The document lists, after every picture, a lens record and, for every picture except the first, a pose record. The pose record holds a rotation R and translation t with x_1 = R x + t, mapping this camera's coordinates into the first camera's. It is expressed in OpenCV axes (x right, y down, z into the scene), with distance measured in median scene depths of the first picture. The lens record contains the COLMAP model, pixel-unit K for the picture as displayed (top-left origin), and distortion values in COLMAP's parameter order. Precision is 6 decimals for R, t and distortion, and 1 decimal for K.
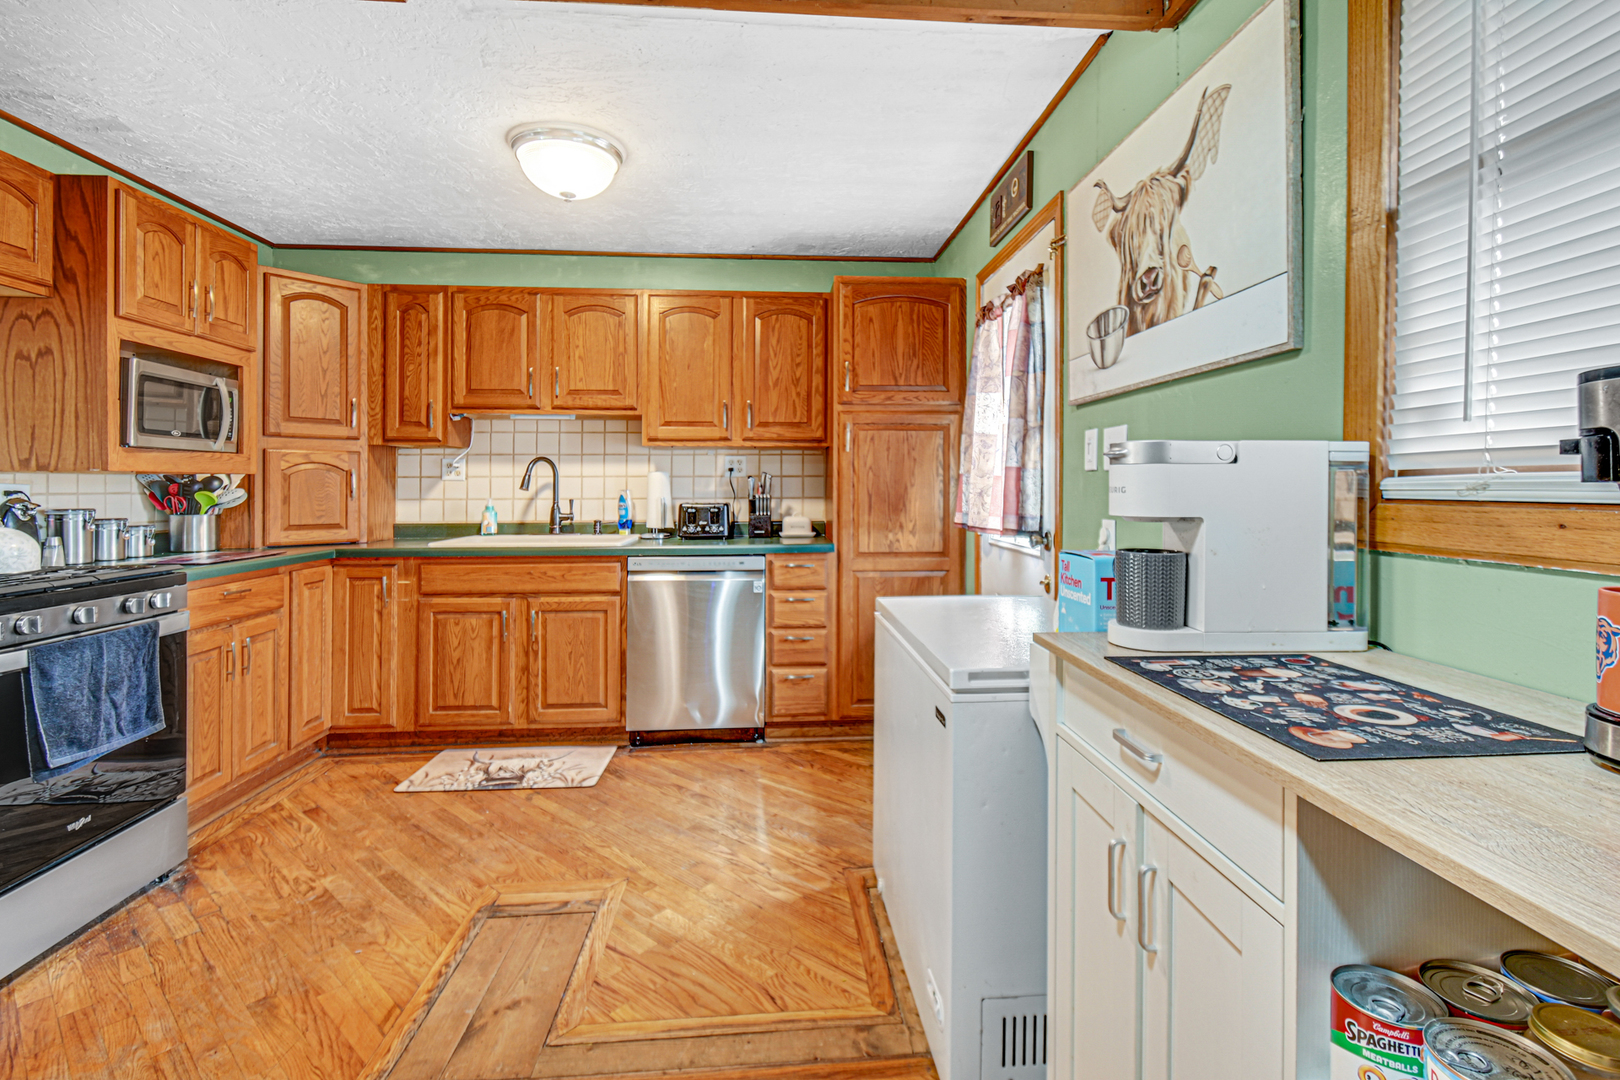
lens RADIAL K [[734.0, 0, 817.5], [0, 734.0, 490.4], [0, 0, 1]] dist [0.003091, 0.000391]
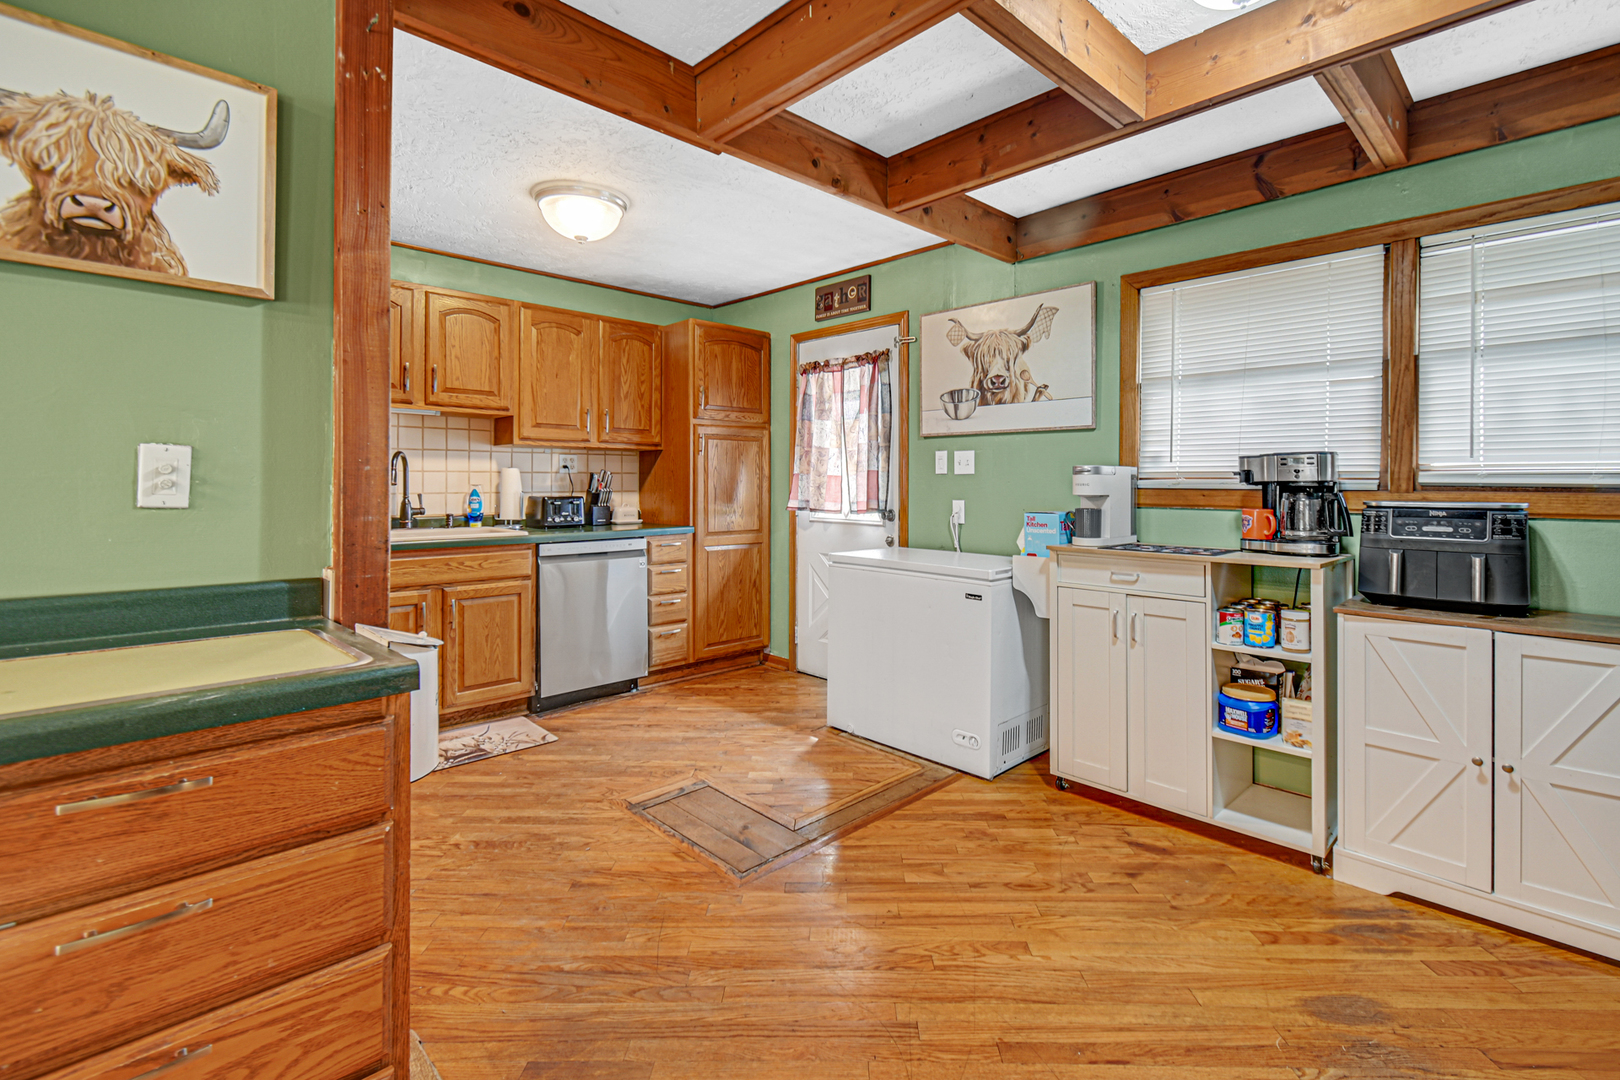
lens RADIAL K [[734.0, 0, 784.5], [0, 734.0, 486.0], [0, 0, 1]] dist [0.003091, 0.000391]
pose [[0.785704, -0.001175, 0.618601, -0.660335], [0.000153, 0.999999, 0.001706, -0.000449], [-0.618602, -0.001246, 0.785703, -0.117633]]
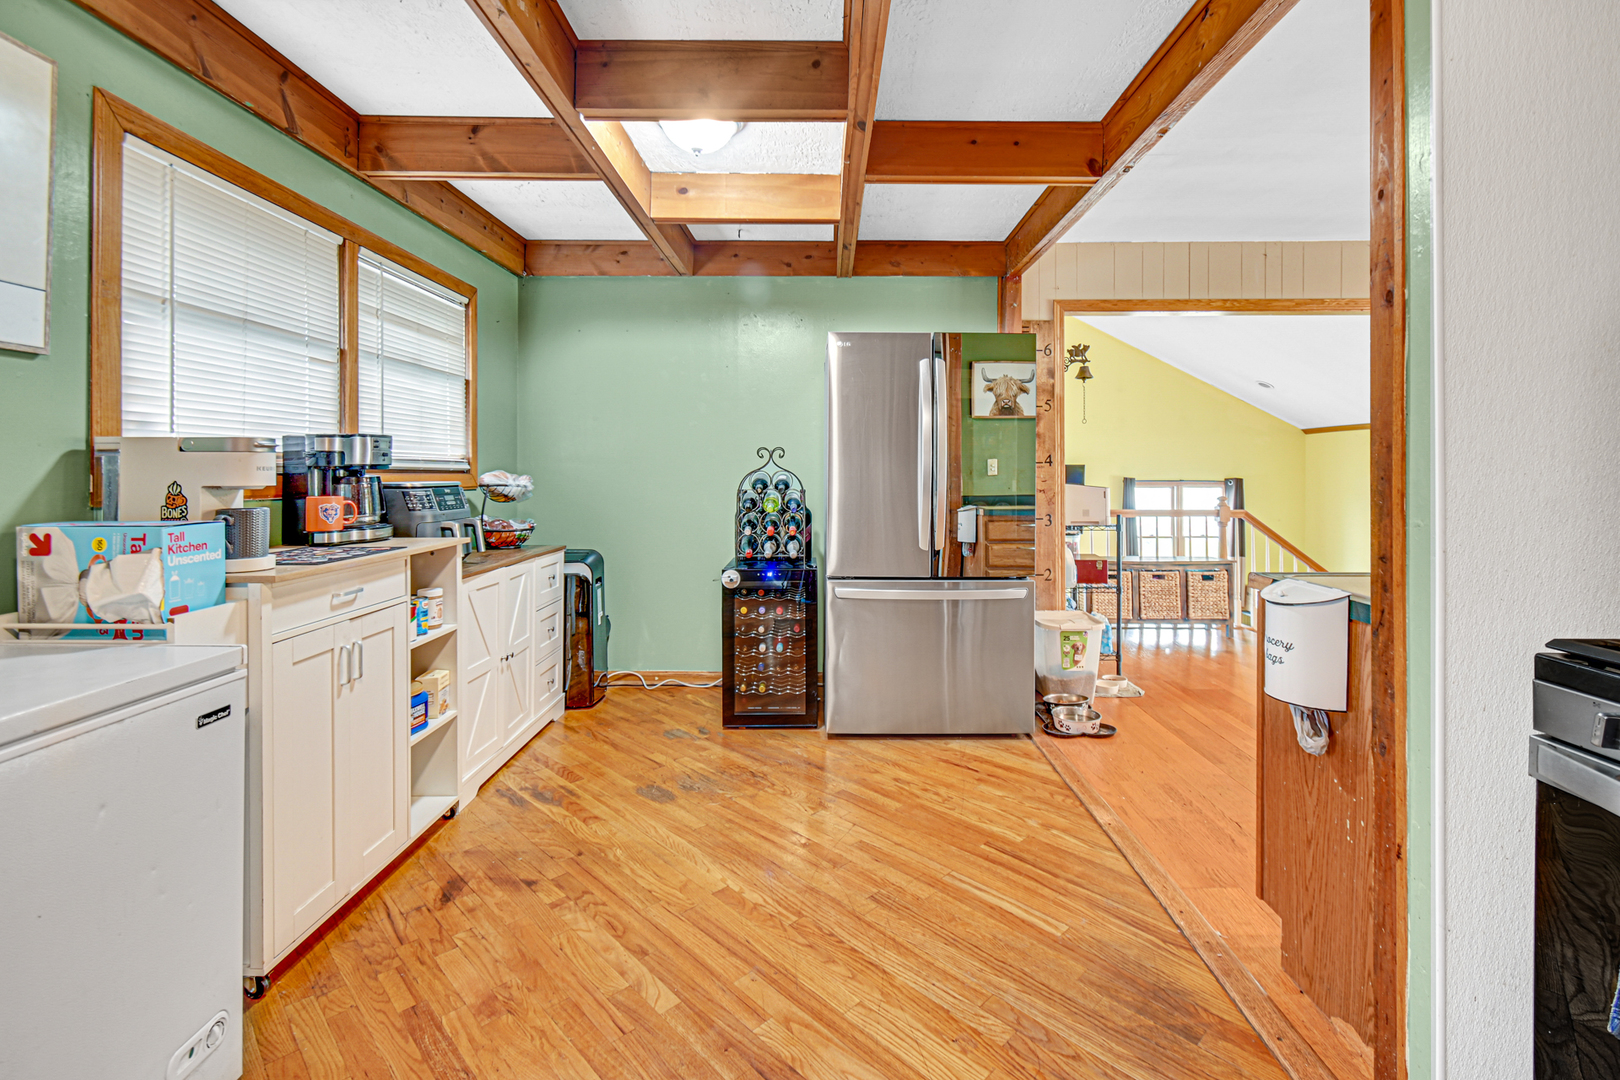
lens RADIAL K [[734.0, 0, 837.8], [0, 734.0, 470.4], [0, 0, 1]] dist [0.003091, 0.000391]
pose [[-0.998969, -0.004458, 0.045170, -0.287720], [-0.004480, 0.999990, -0.000373, -0.001229], [-0.045168, -0.000575, -0.998979, 0.836739]]
